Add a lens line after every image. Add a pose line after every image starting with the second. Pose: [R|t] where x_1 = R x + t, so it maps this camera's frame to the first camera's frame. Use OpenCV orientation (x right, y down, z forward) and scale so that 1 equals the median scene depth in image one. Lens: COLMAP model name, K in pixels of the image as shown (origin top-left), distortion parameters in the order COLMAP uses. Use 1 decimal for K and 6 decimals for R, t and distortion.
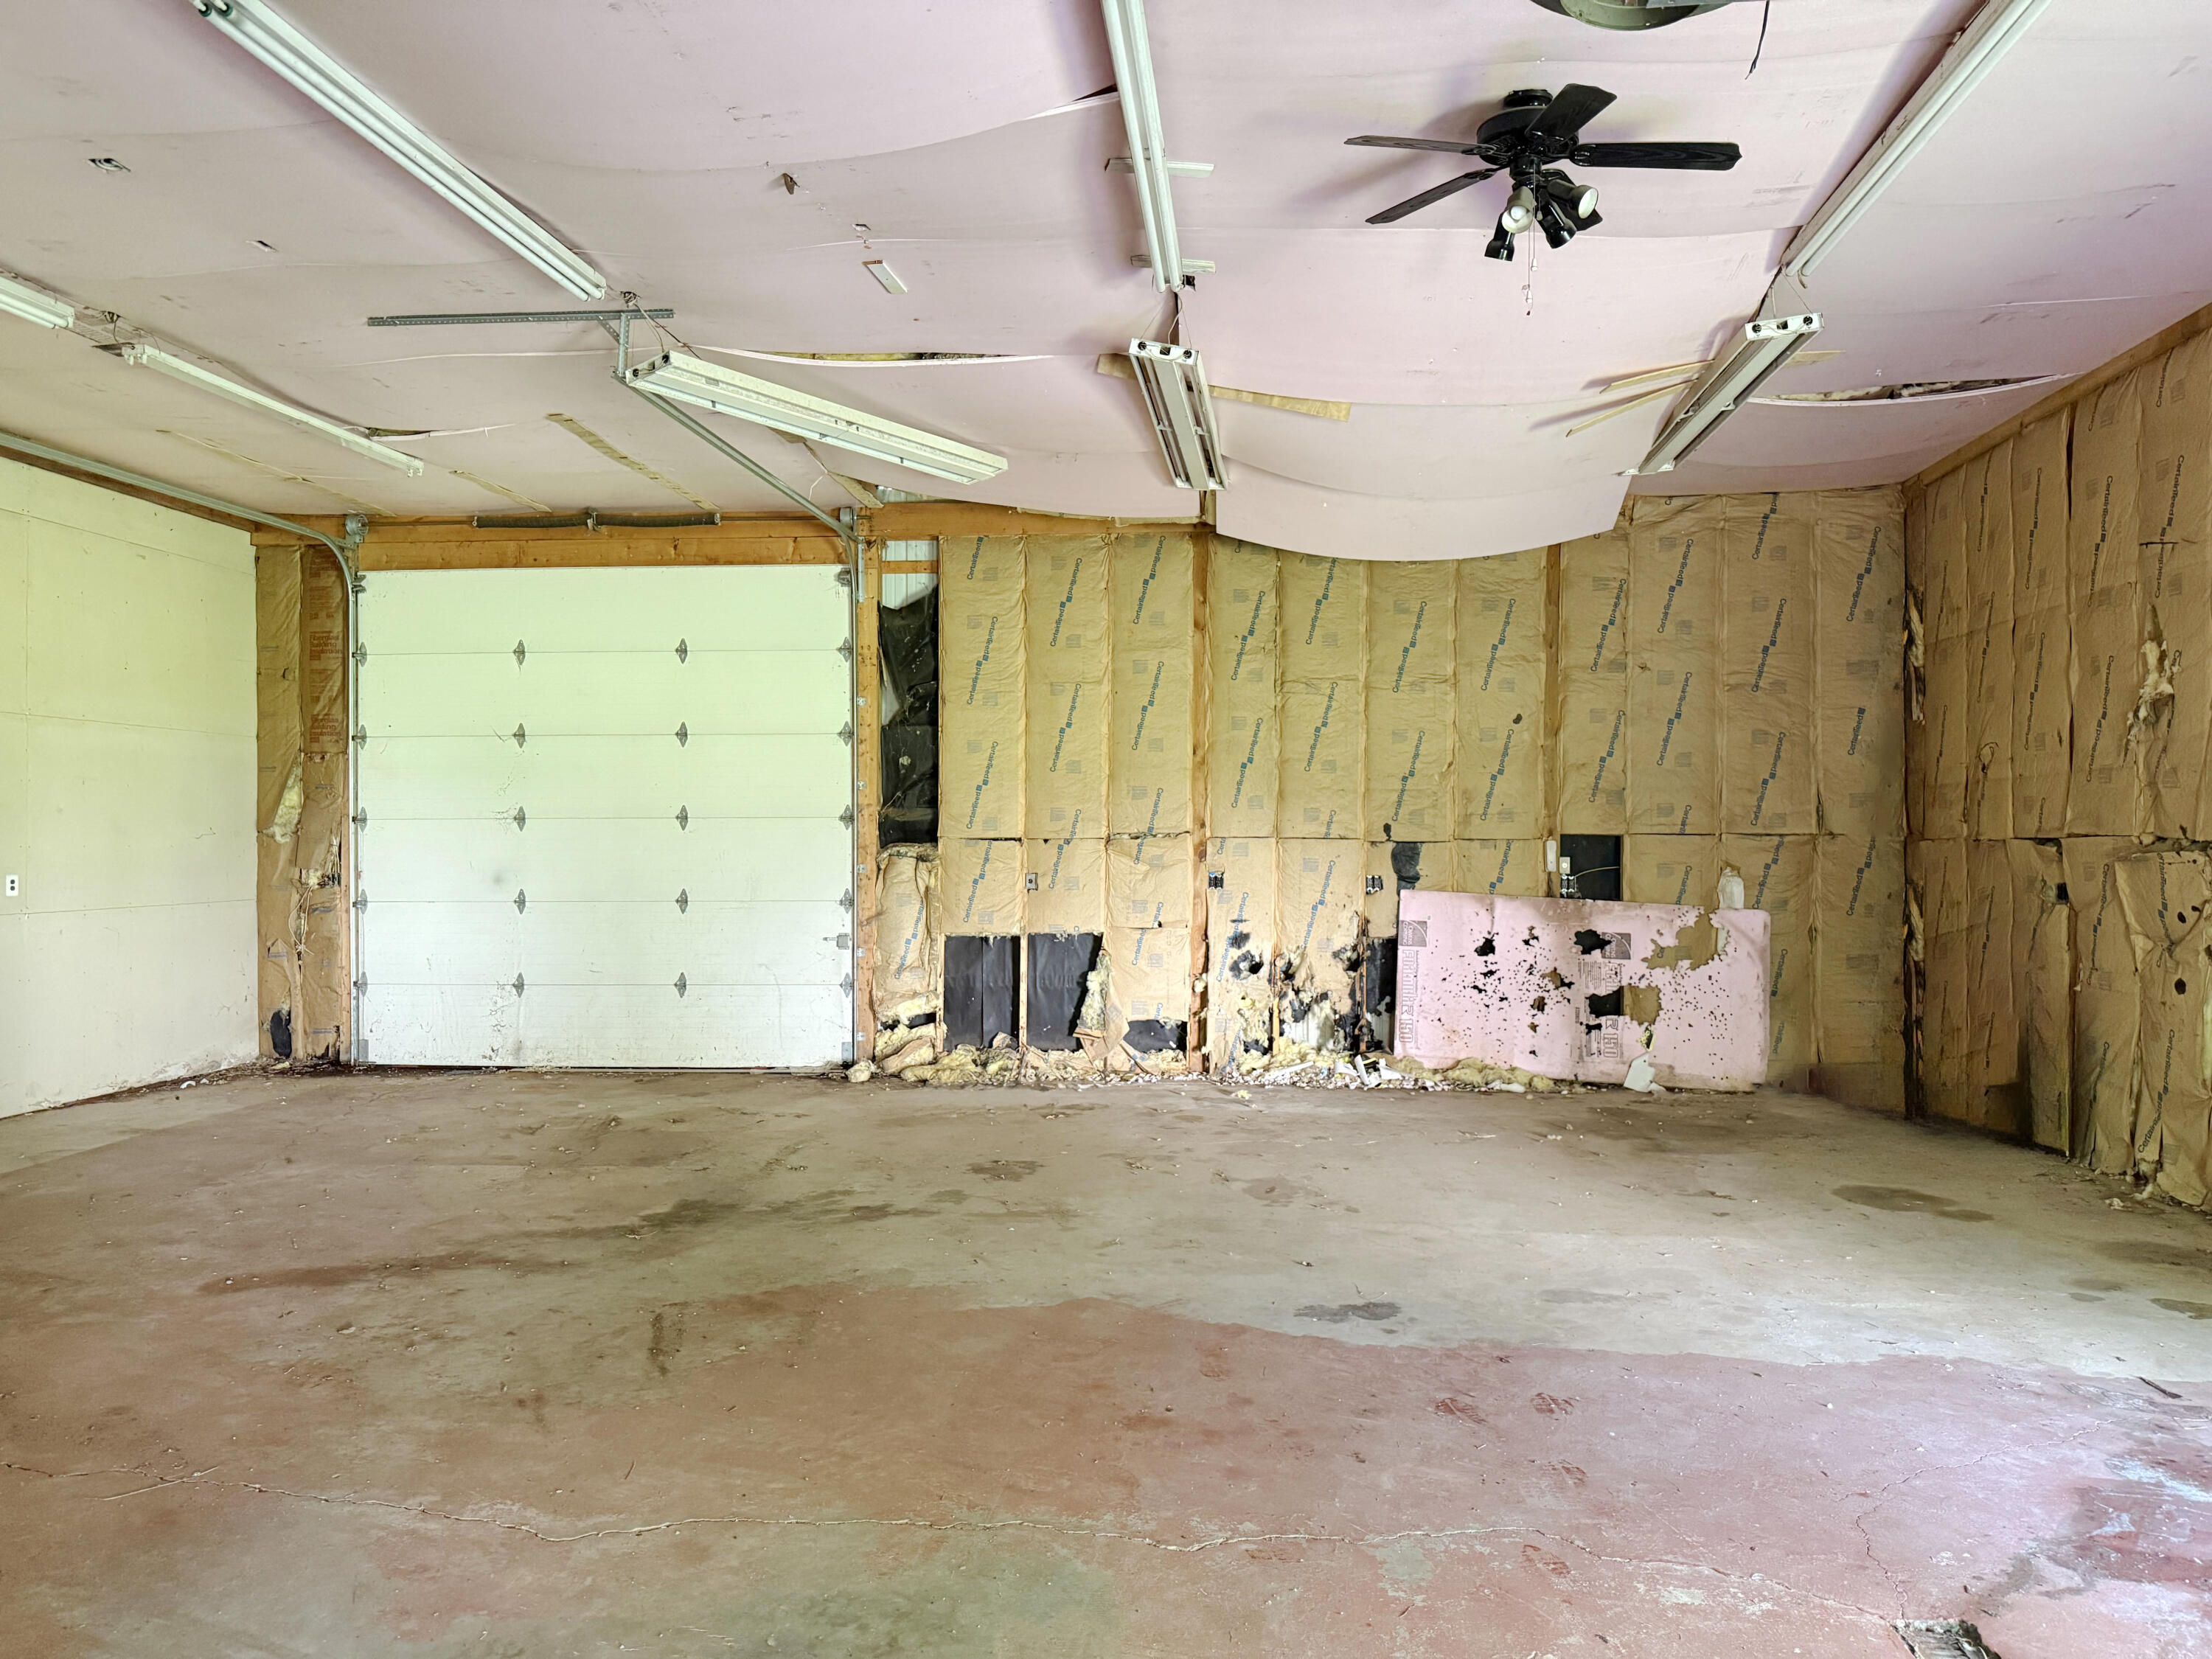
lens RADIAL K [[1529.4, 0, 1037.9], [0, 1529.4, 823.8], [0, 0, 1]] dist [0.068193, -0.087021]
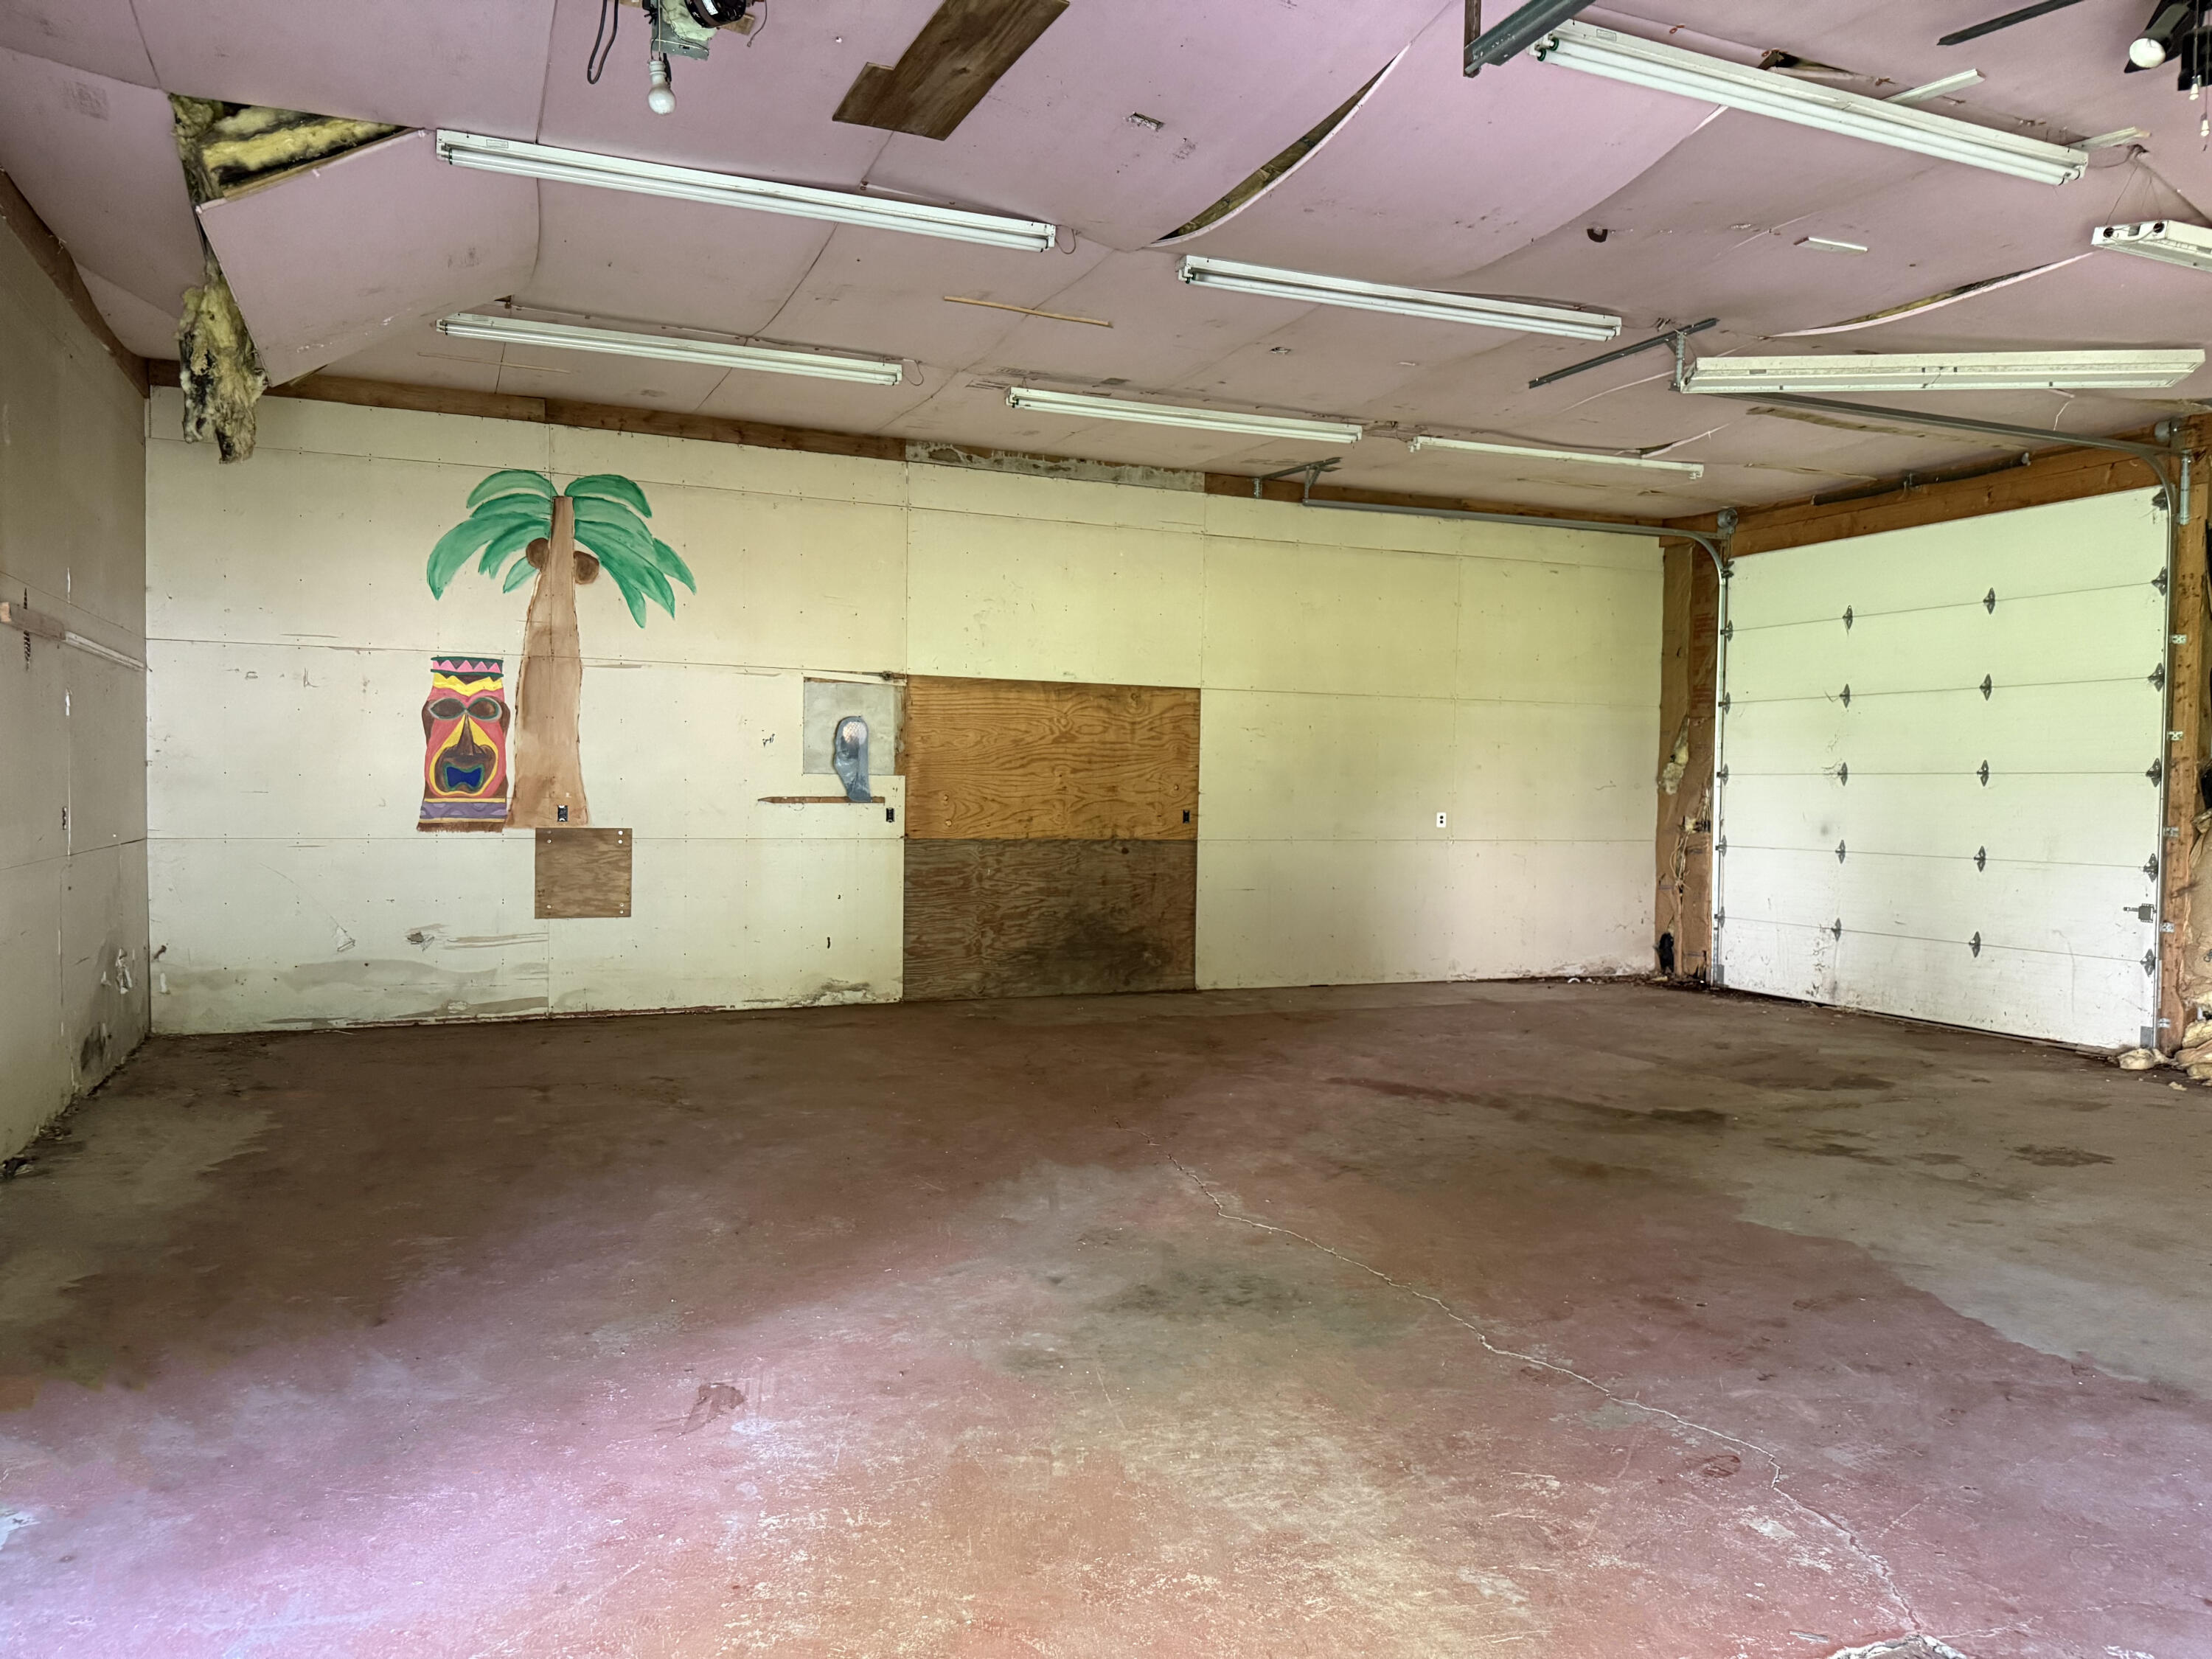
lens RADIAL K [[1515.1, 0, 1106.0], [0, 1515.1, 829.5], [0, 0, 1]] dist [-0.005853, -0.001650]
pose [[0.489492, 0.033799, -0.871353, 0.337848], [-0.009023, 0.999391, 0.033696, 0.004379], [0.871961, -0.008632, 0.489499, 0.046348]]
